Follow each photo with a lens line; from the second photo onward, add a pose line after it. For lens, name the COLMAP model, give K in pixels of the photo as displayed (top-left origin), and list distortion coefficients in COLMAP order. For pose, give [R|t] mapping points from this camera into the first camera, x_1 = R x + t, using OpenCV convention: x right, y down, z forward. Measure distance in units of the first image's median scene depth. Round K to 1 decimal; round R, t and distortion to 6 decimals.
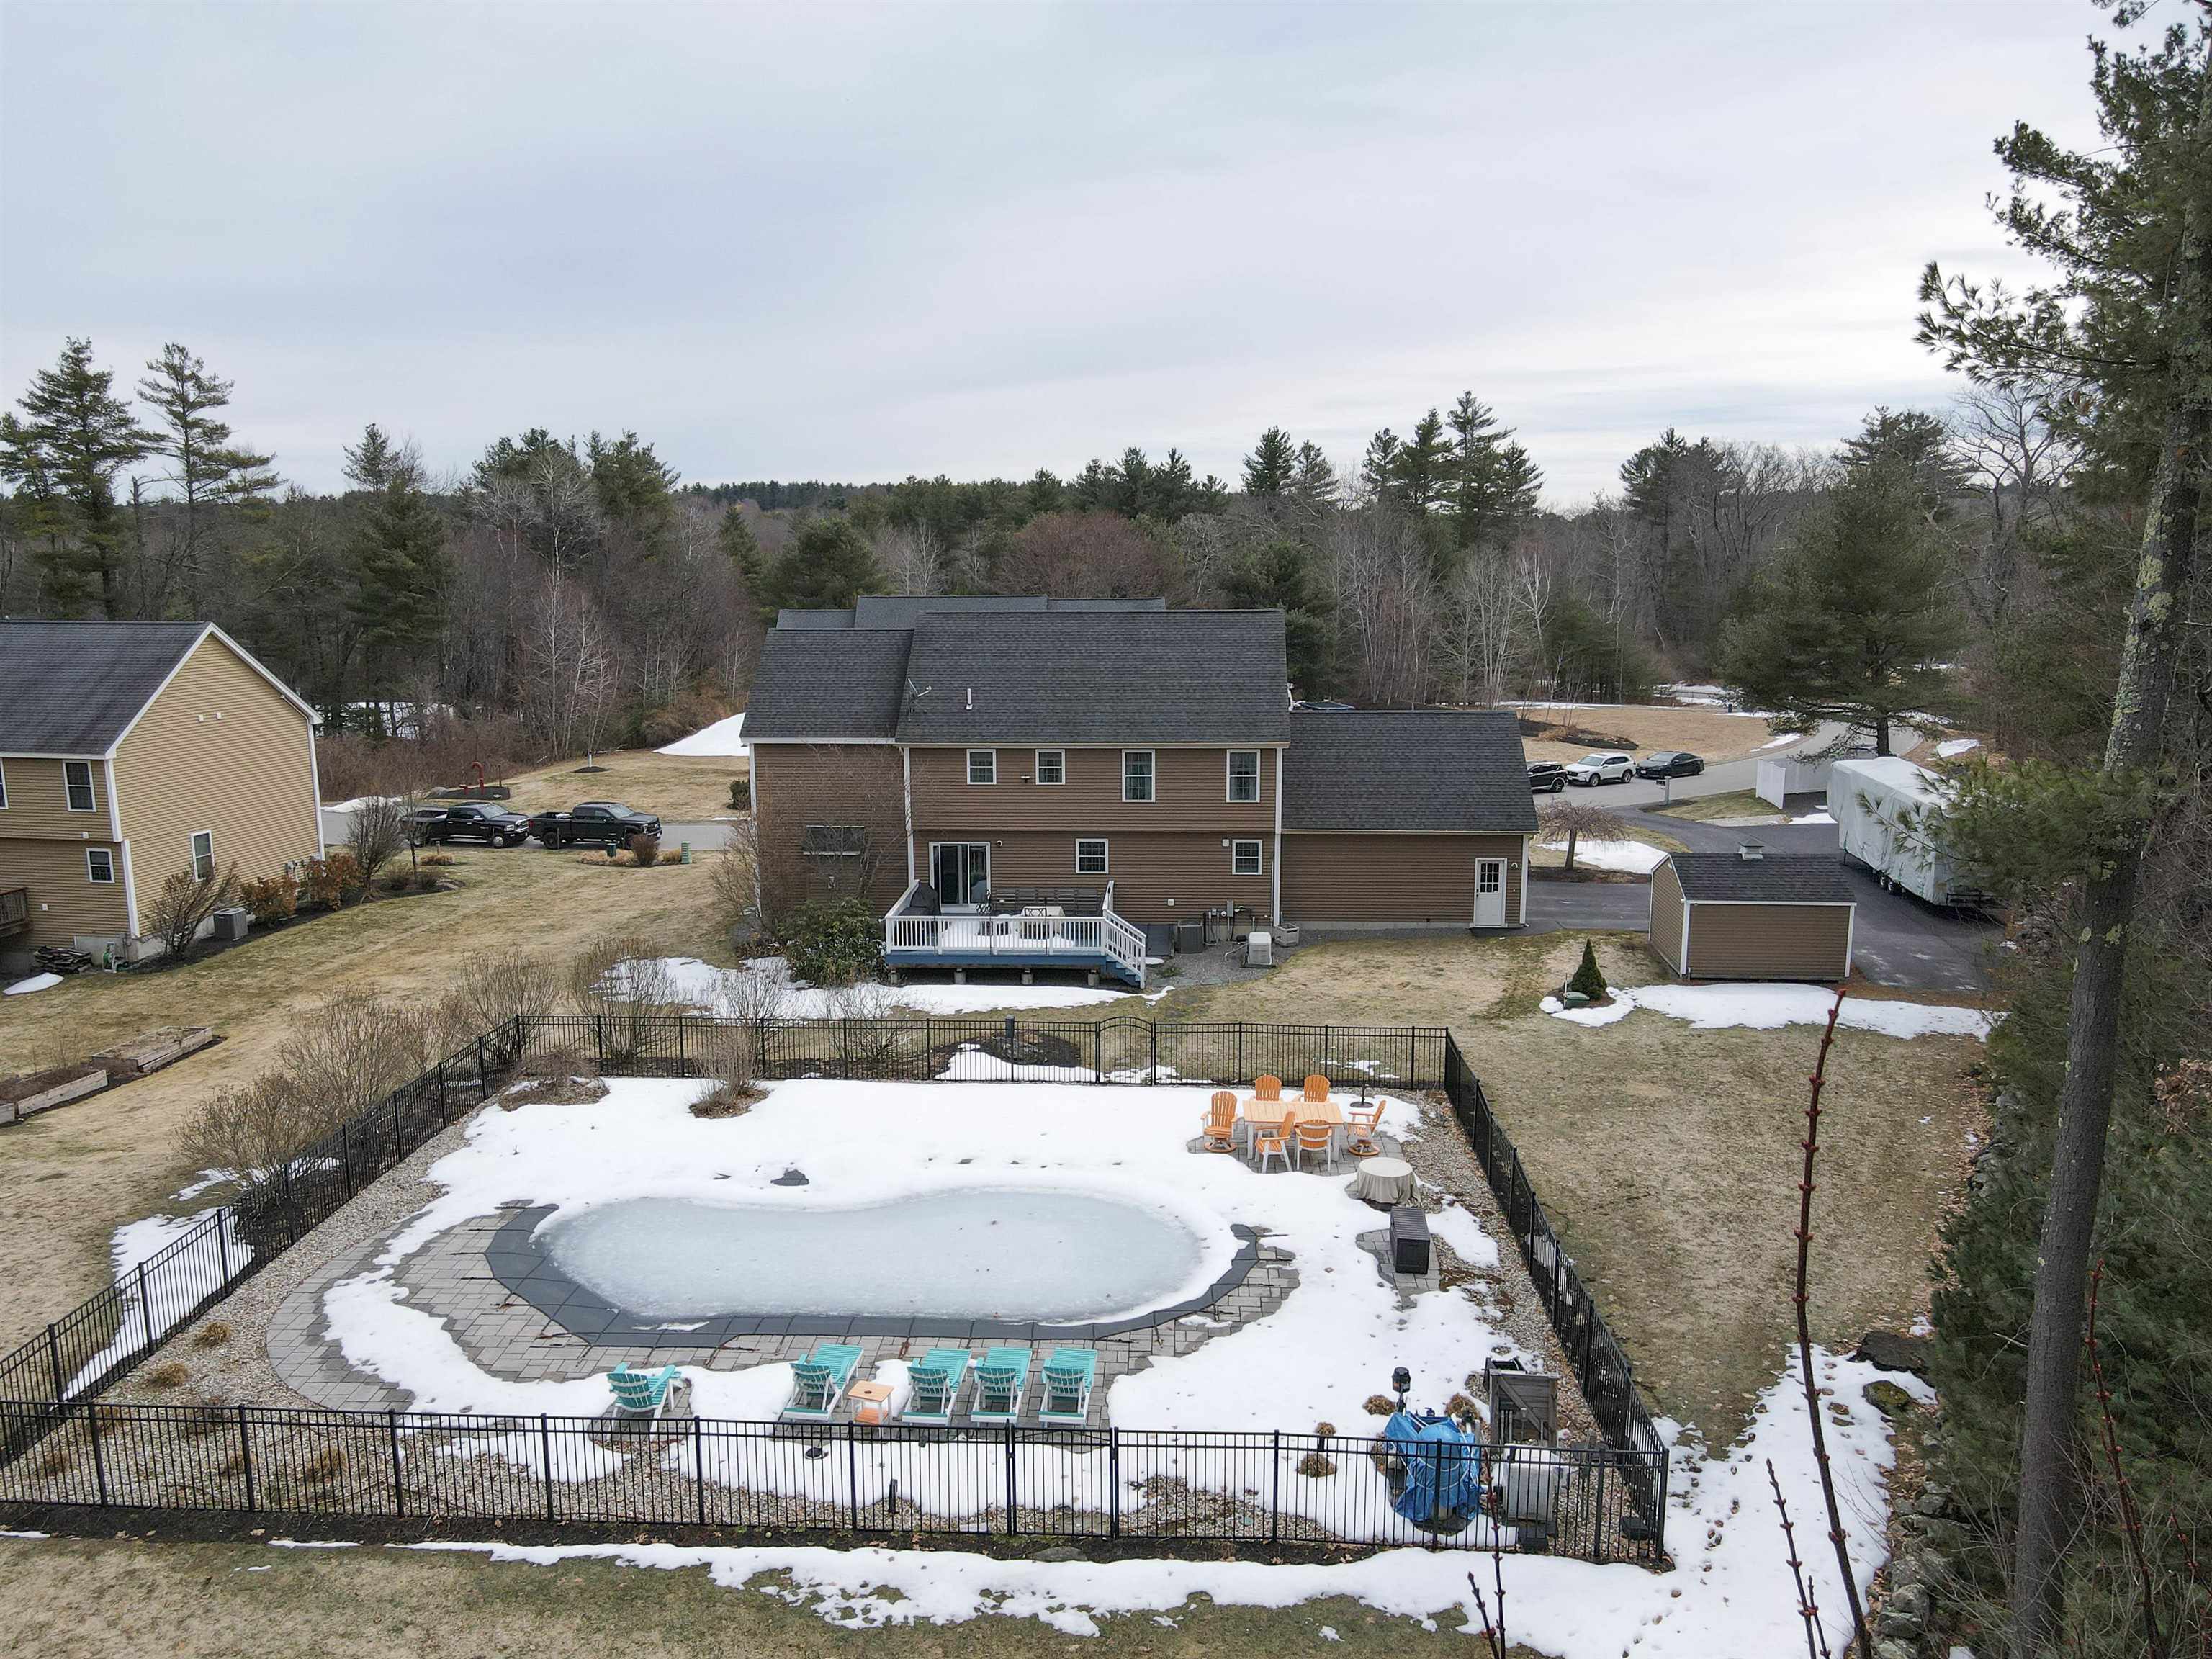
lens RADIAL K [[1630.0, 0, 1088.8], [0, 1630.0, 827.3], [0, 0, 1]] dist [0.000914, 0.006117]
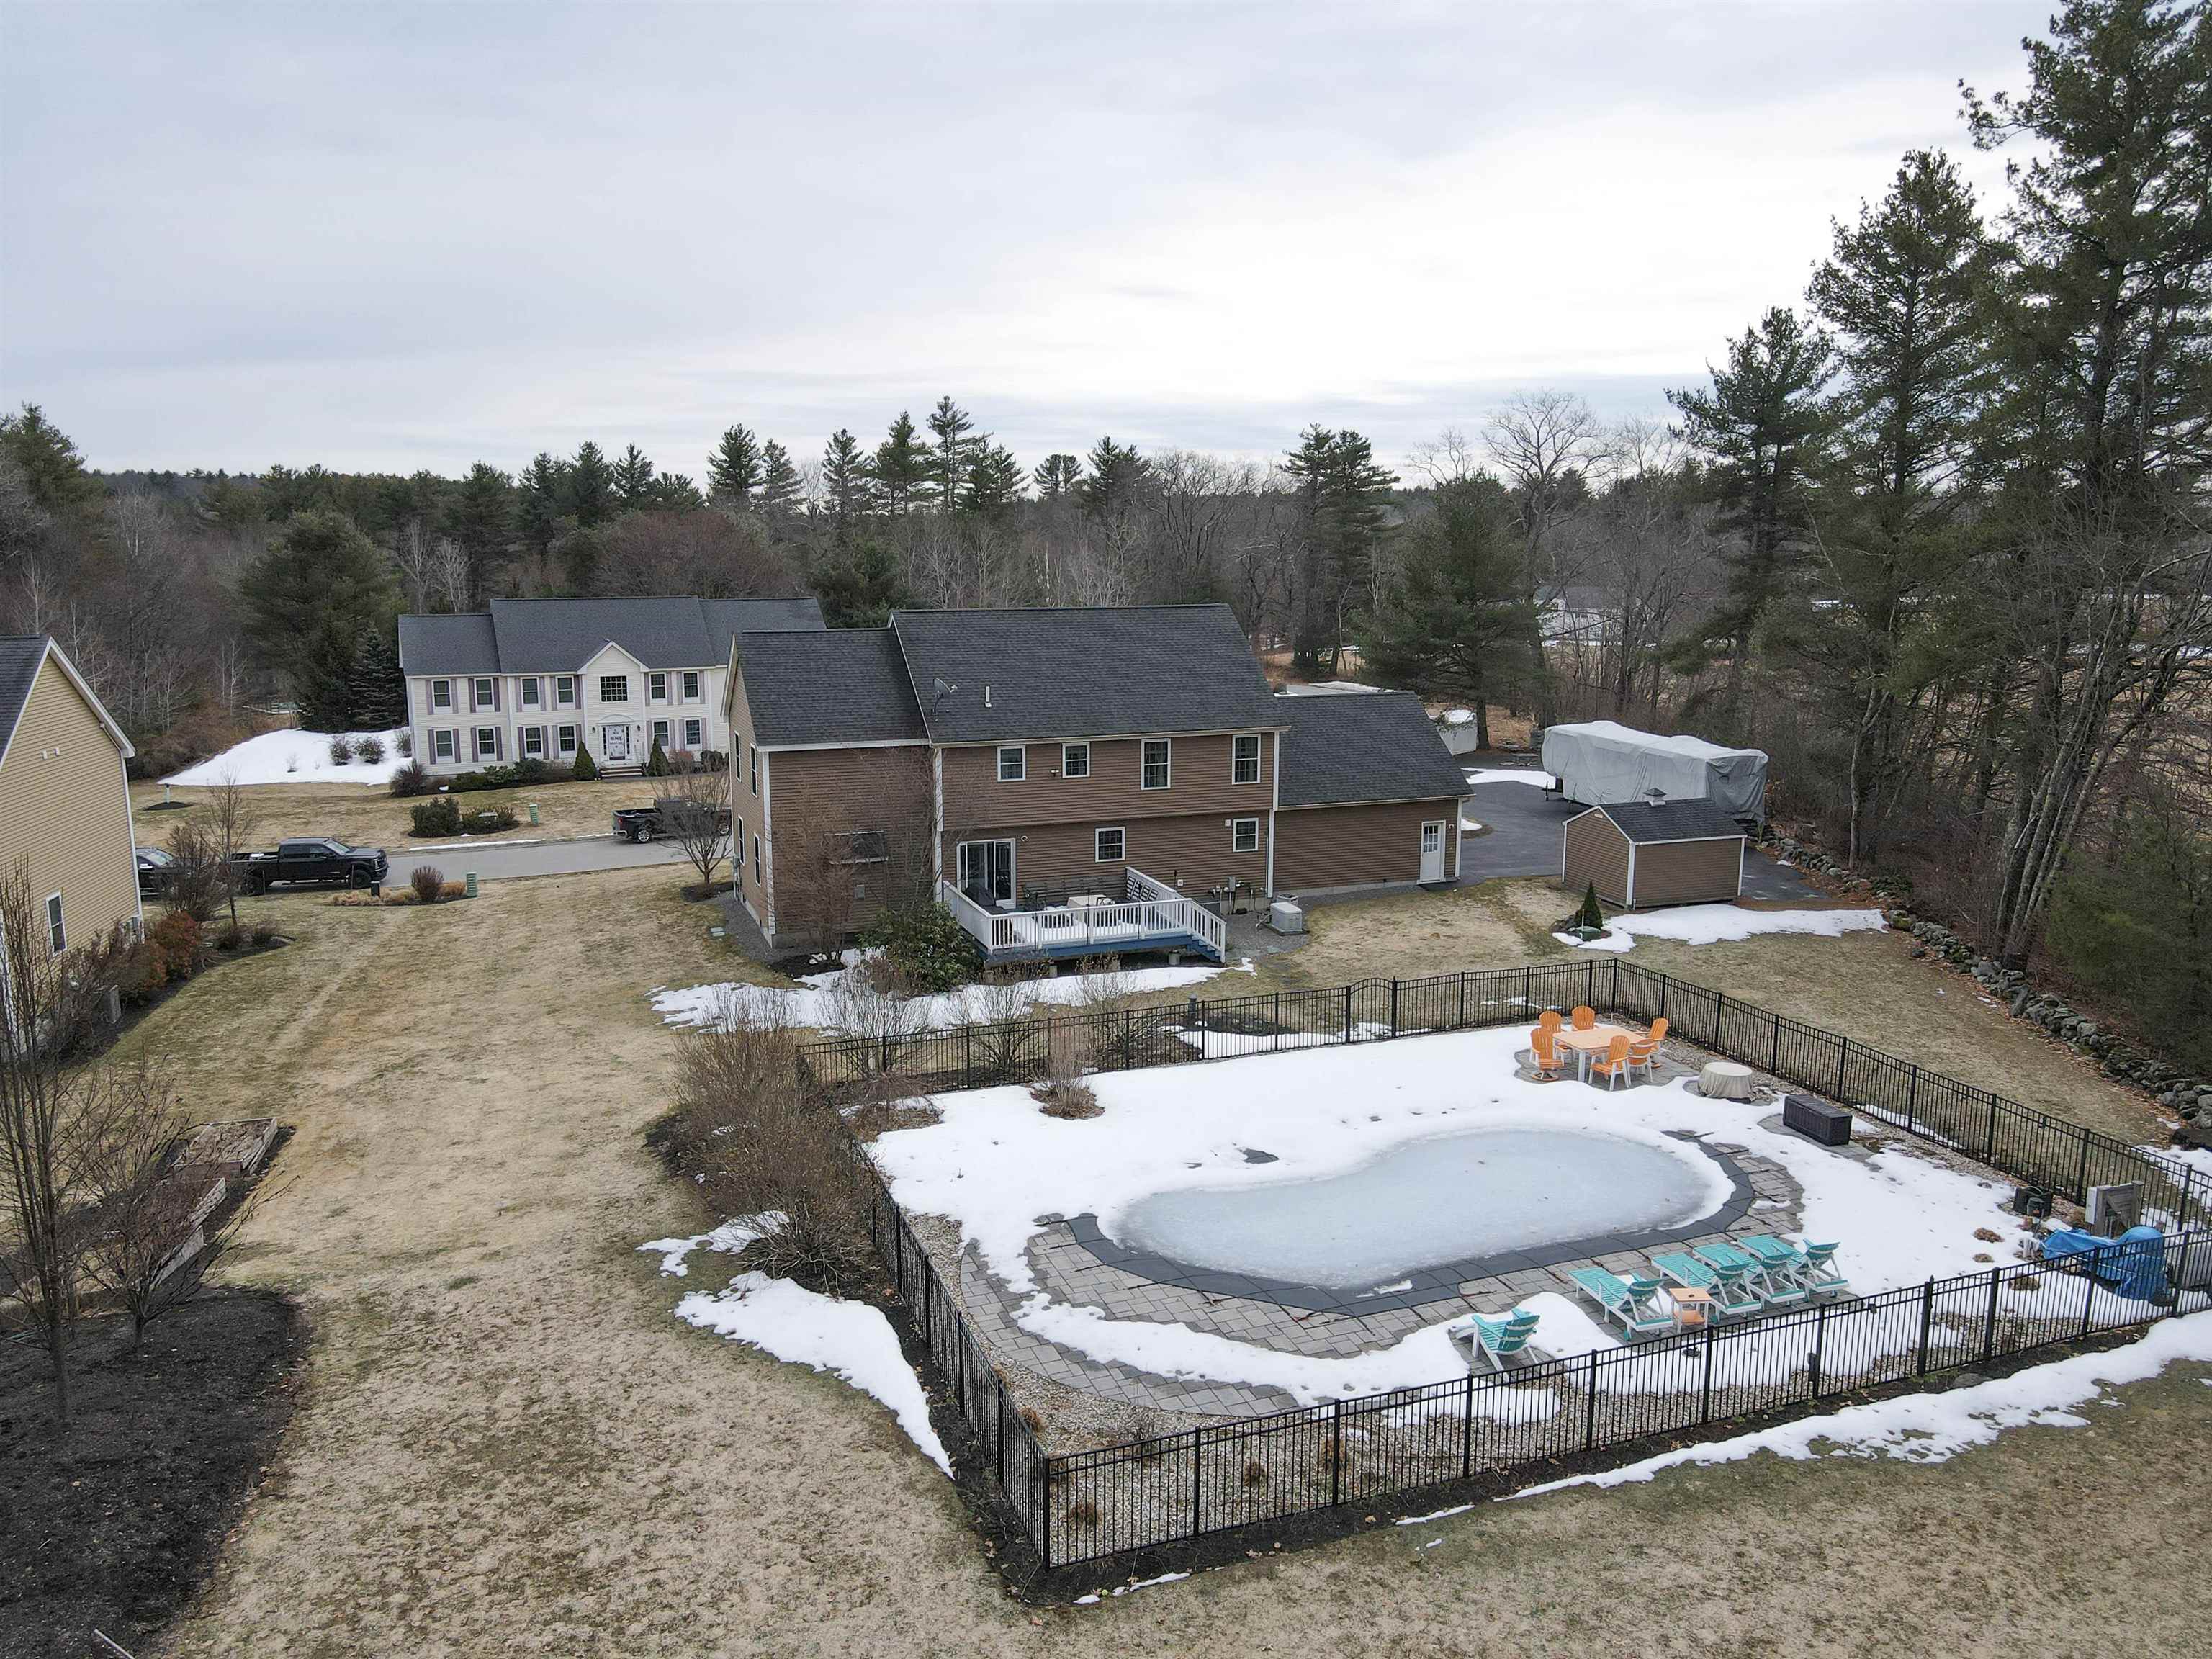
lens RADIAL K [[1630.0, 0, 1088.8], [0, 1630.0, 827.3], [0, 0, 1]] dist [0.000914, 0.006117]
pose [[0.917786, -0.066901, 0.391398, -0.565500], [0.066765, 0.997671, 0.013974, -0.011510], [-0.391422, 0.013307, 0.920115, 0.074495]]
